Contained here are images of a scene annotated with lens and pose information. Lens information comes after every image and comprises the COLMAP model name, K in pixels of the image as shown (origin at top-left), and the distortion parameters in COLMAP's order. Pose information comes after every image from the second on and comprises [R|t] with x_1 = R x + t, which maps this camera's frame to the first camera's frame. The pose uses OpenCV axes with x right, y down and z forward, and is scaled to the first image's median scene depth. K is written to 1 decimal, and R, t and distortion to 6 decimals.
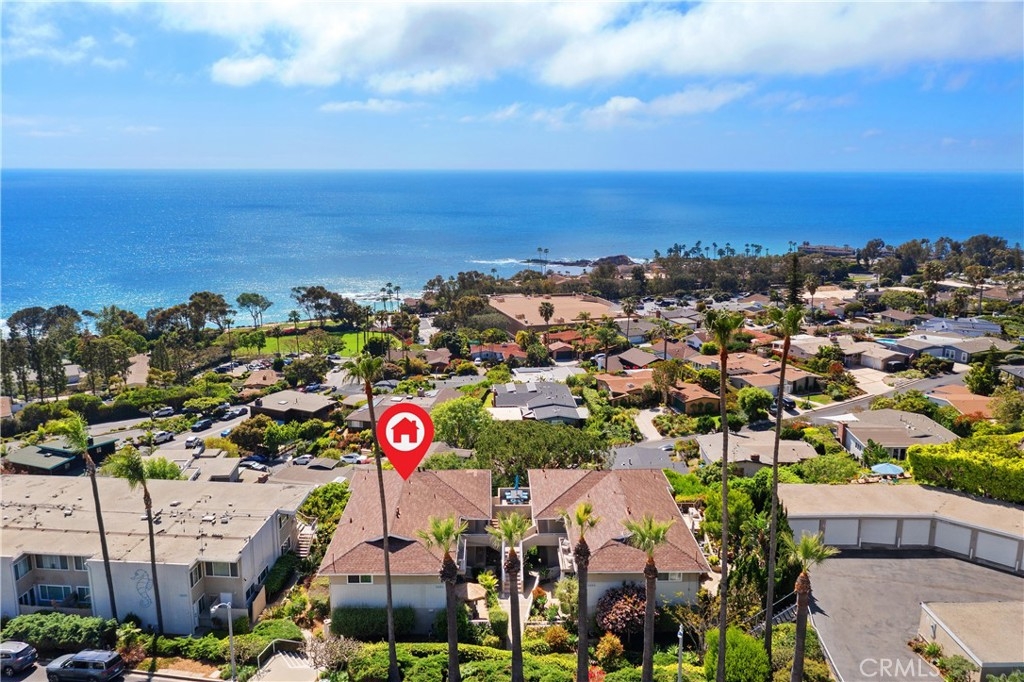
lens RADIAL K [[807.4, 0, 512.0], [0, 807.4, 341.0], [0, 0, 1]] dist [-0.008689, 0.003329]
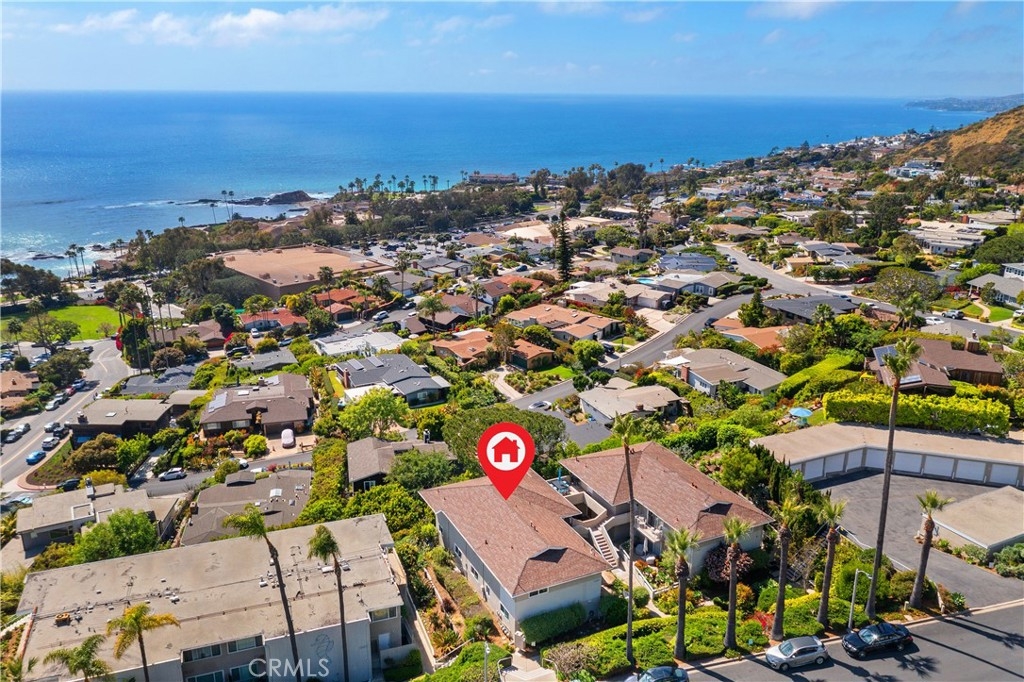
lens RADIAL K [[807.4, 0, 512.0], [0, 807.4, 341.0], [0, 0, 1]] dist [-0.008689, 0.003329]
pose [[0.904475, -0.122535, 0.408546, -0.246327], [0.083402, 0.990164, 0.112339, -0.073130], [-0.418292, -0.067534, 0.905798, -0.003061]]
